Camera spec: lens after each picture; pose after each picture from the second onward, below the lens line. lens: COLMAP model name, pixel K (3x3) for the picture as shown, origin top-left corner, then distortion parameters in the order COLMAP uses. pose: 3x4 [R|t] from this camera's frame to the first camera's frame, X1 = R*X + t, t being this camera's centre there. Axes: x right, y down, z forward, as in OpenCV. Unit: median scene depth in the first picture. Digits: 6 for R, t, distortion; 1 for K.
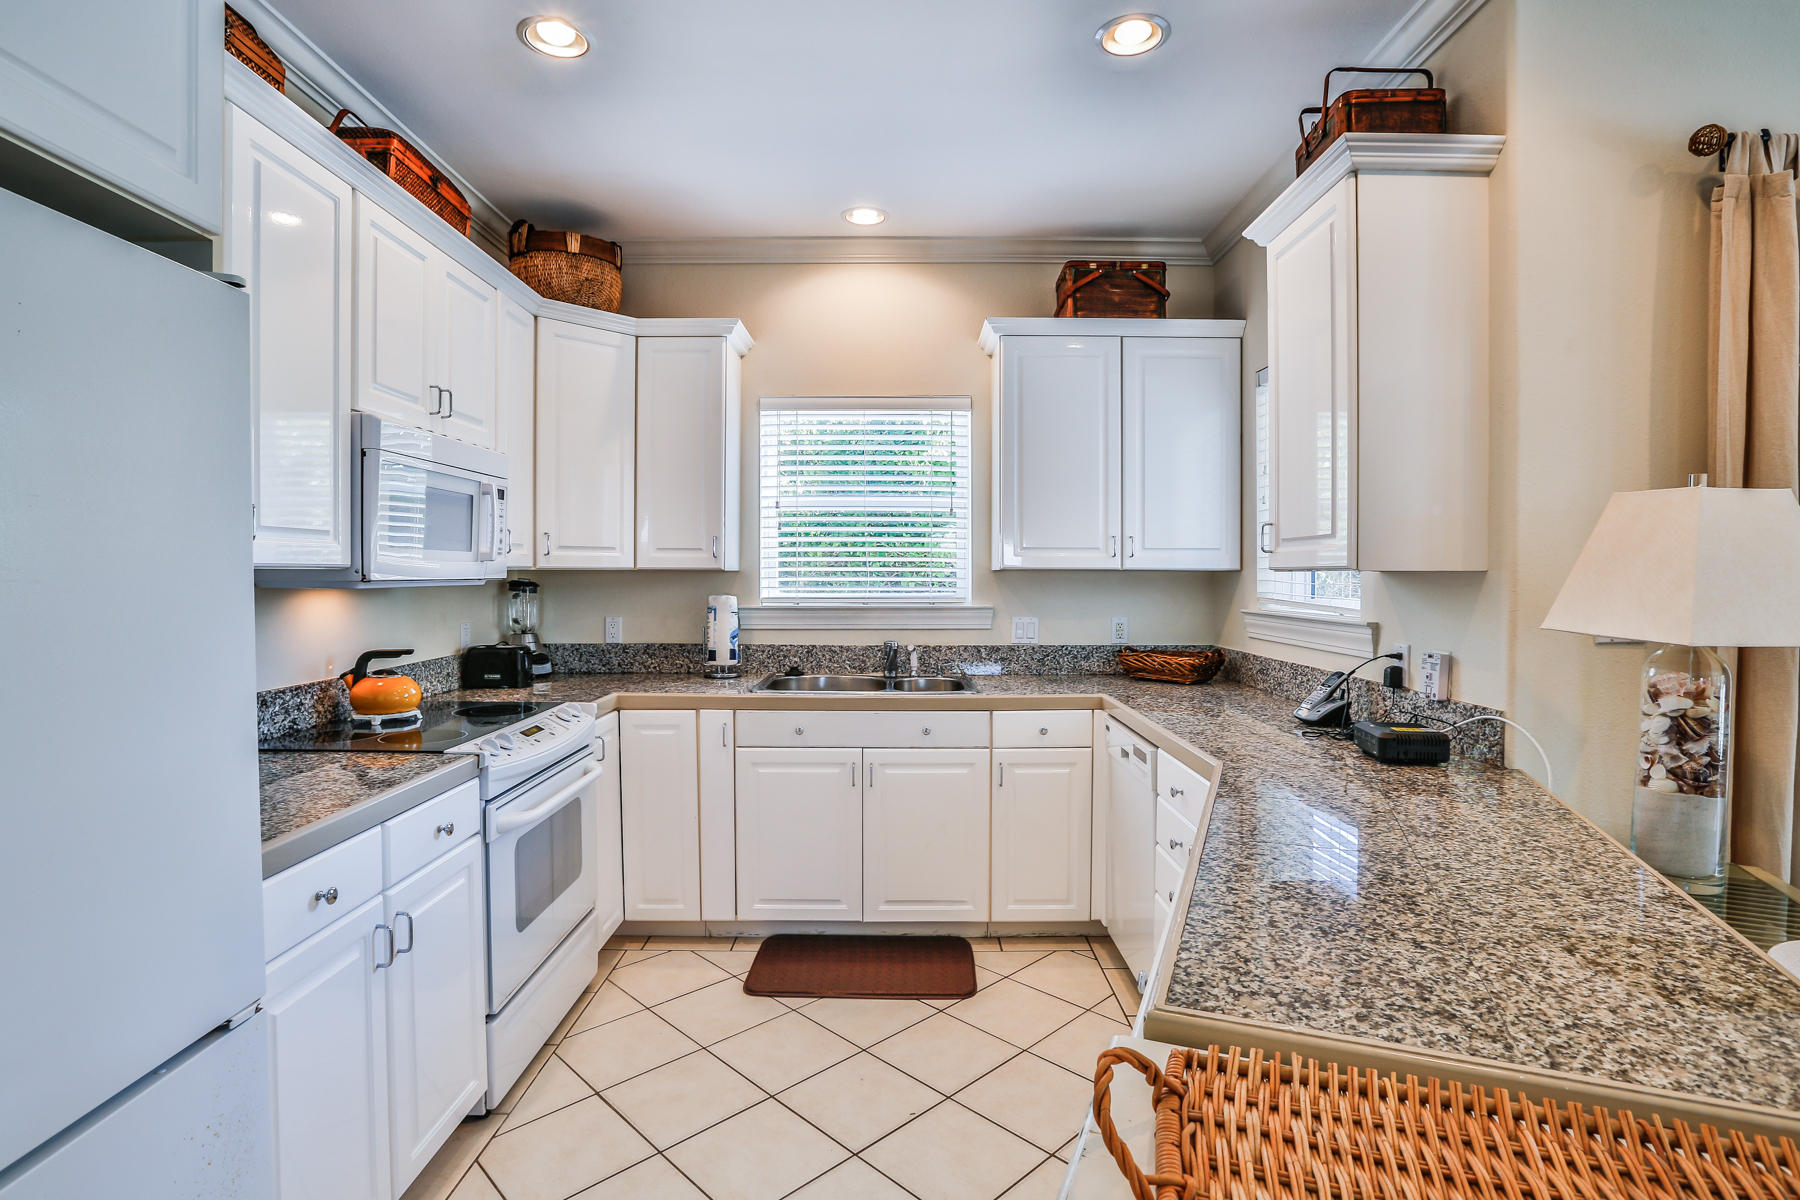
lens RADIAL K [[880.7, 0, 898.3], [0, 880.7, 591.3], [0, 0, 1]] dist [-0.059182, 0.023889]
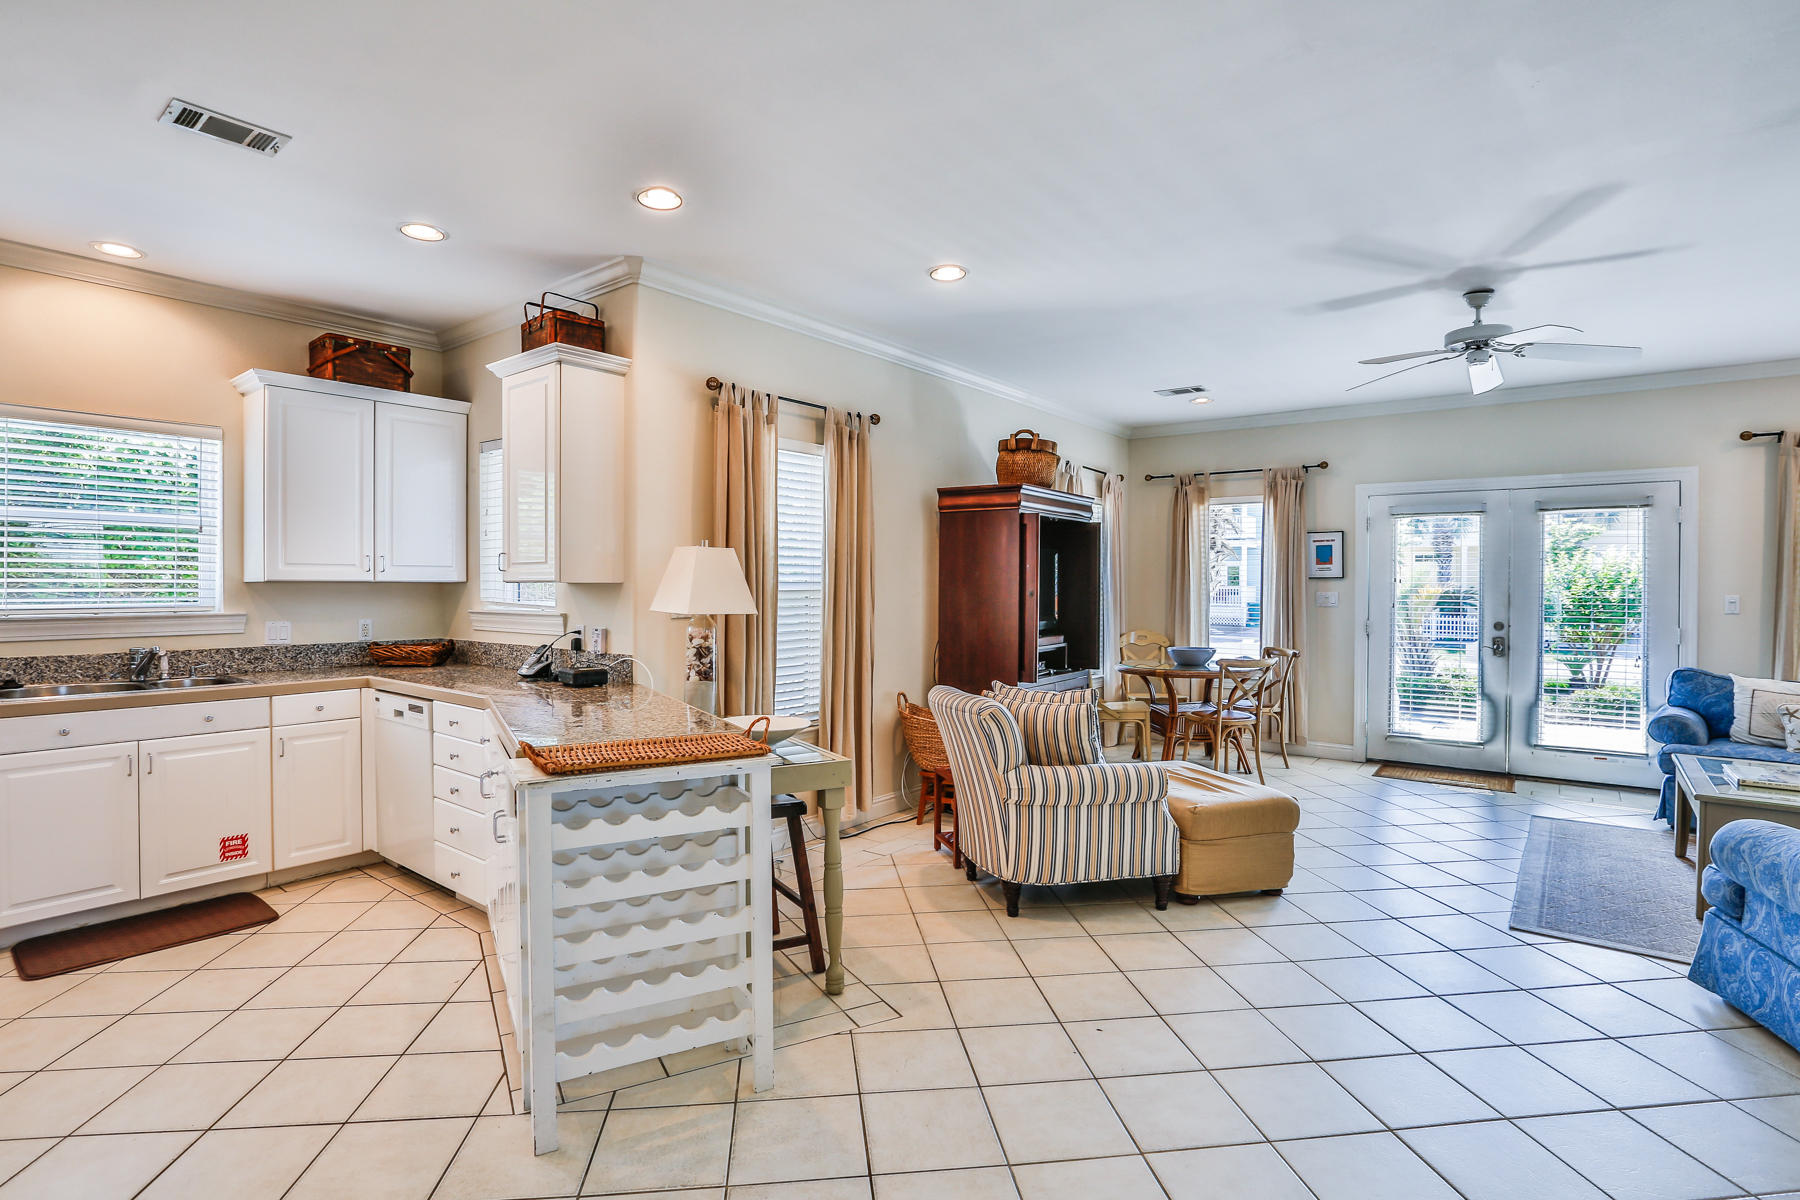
lens RADIAL K [[880.7, 0, 898.3], [0, 880.7, 591.3], [0, 0, 1]] dist [-0.059182, 0.023889]
pose [[0.619342, -0.006053, 0.785098, -0.289861], [0.014975, 0.999879, -0.004104, 0.007387], [-0.784978, 0.014298, 0.619358, -0.426022]]
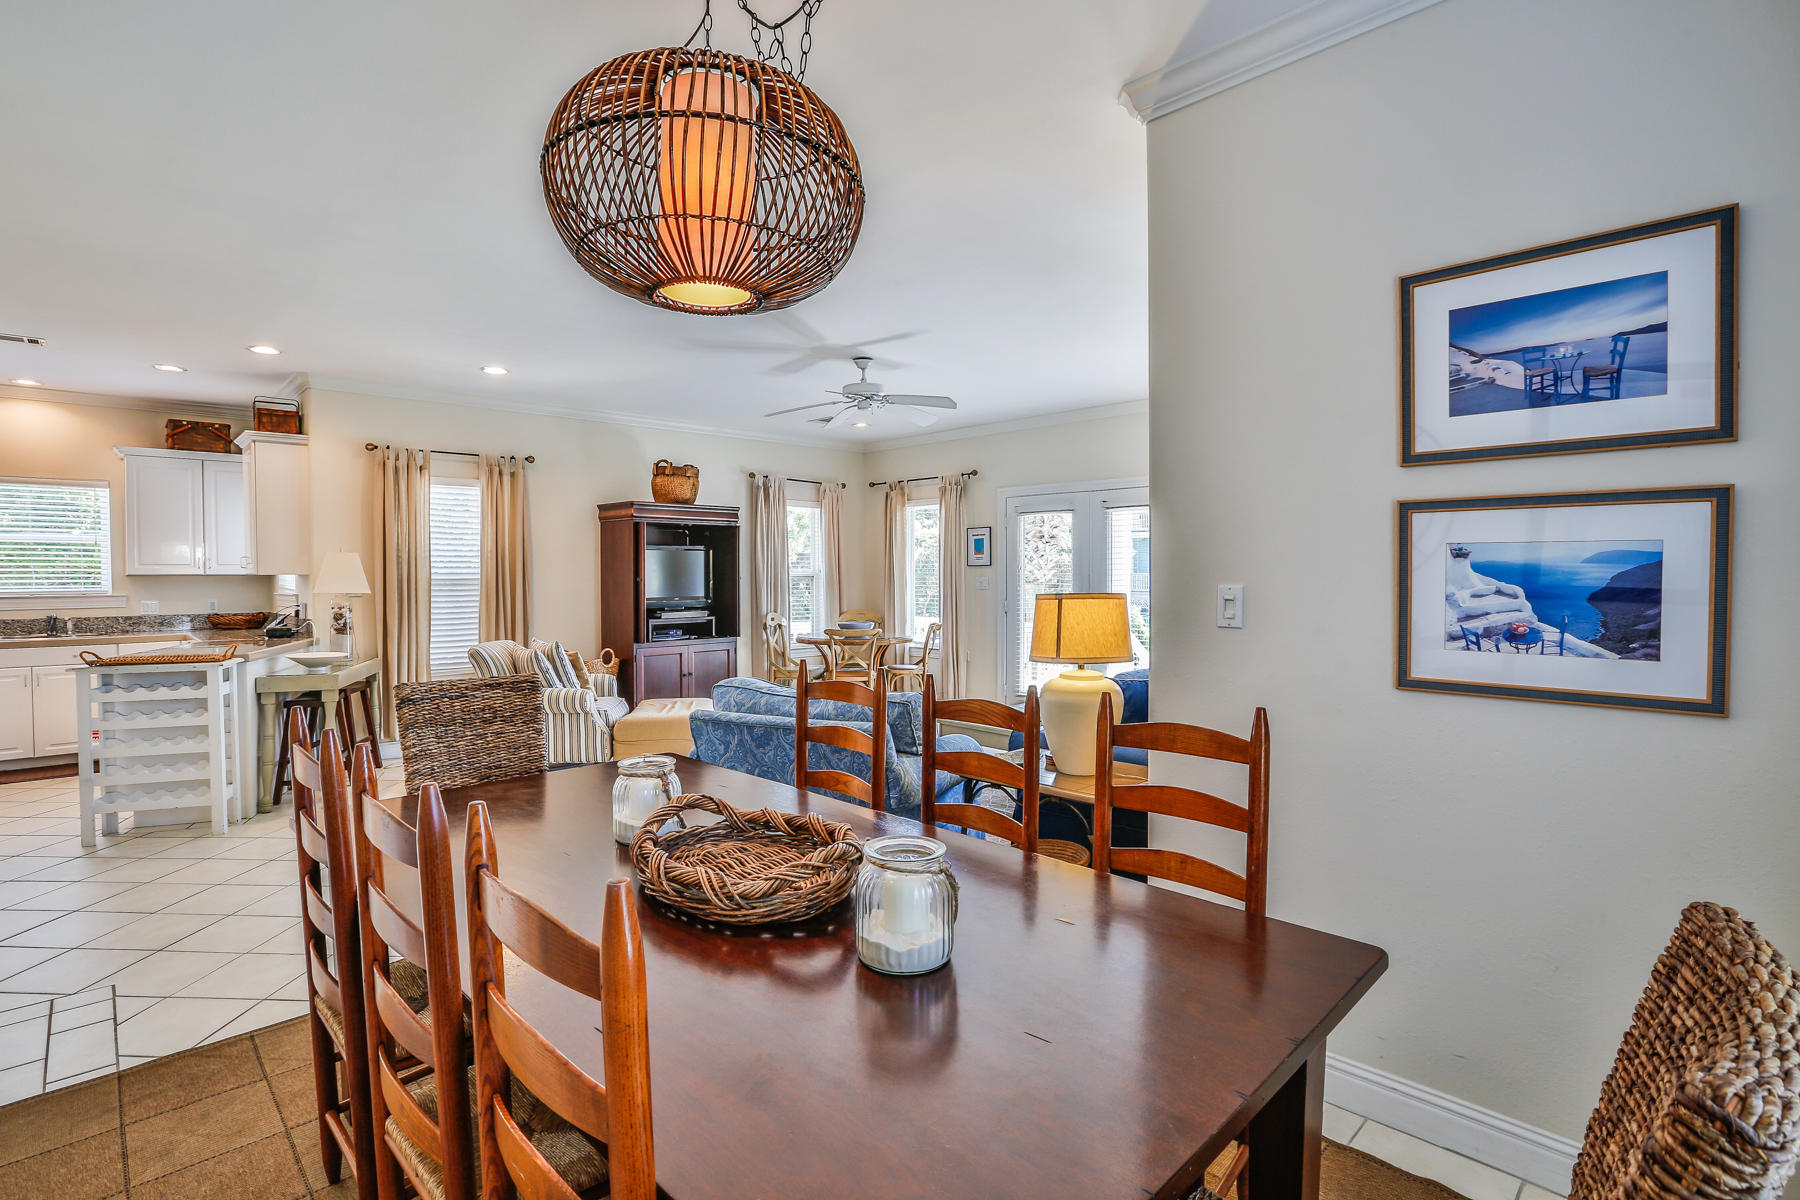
lens RADIAL K [[880.7, 0, 898.3], [0, 880.7, 591.3], [0, 0, 1]] dist [-0.059182, 0.023889]
pose [[0.726838, -0.018823, 0.686551, 0.066787], [0.020369, 0.999775, 0.005846, 0.038171], [-0.686507, 0.009735, 0.727058, -1.685237]]
